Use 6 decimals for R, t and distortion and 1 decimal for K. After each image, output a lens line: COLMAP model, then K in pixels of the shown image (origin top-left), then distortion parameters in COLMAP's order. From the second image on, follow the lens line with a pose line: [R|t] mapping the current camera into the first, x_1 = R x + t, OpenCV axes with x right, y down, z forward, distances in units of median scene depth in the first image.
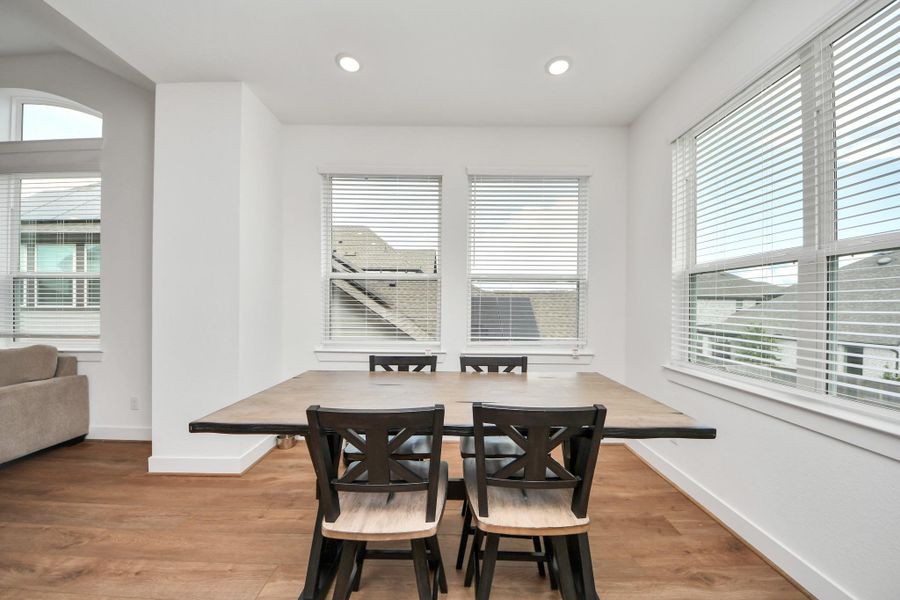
lens RADIAL K [[333.7, 0, 443.9], [0, 333.7, 304.3], [0, 0, 1]] dist [0.000117, -0.000027]
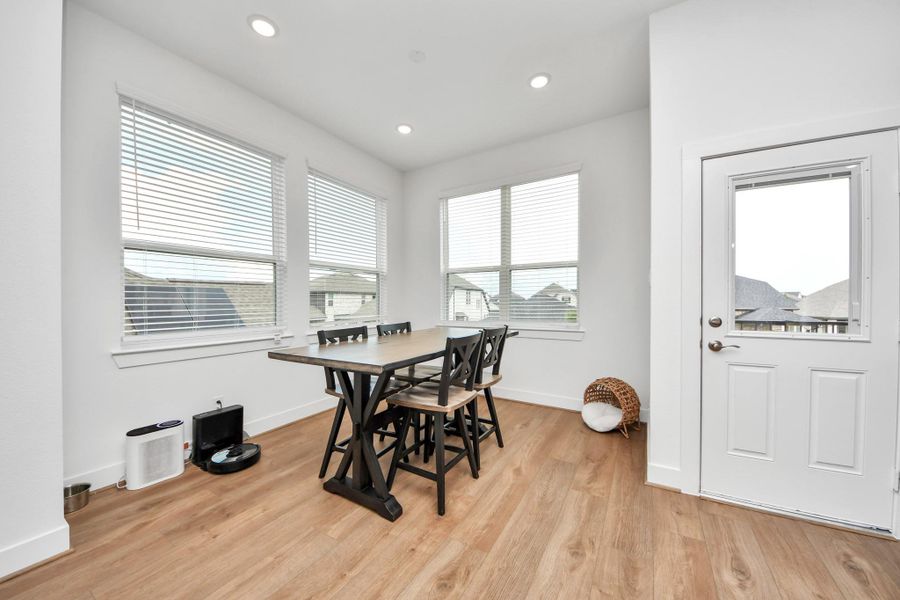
lens RADIAL K [[321.7, 0, 450.7], [0, 321.7, 303.6], [0, 0, 1]] dist [0.023456, -0.015866]
pose [[0.509461, -0.020307, 0.860254, -0.665839], [0.009001, 0.999793, 0.018271, 0.034340], [-0.860446, -0.001565, 0.509538, 0.060761]]
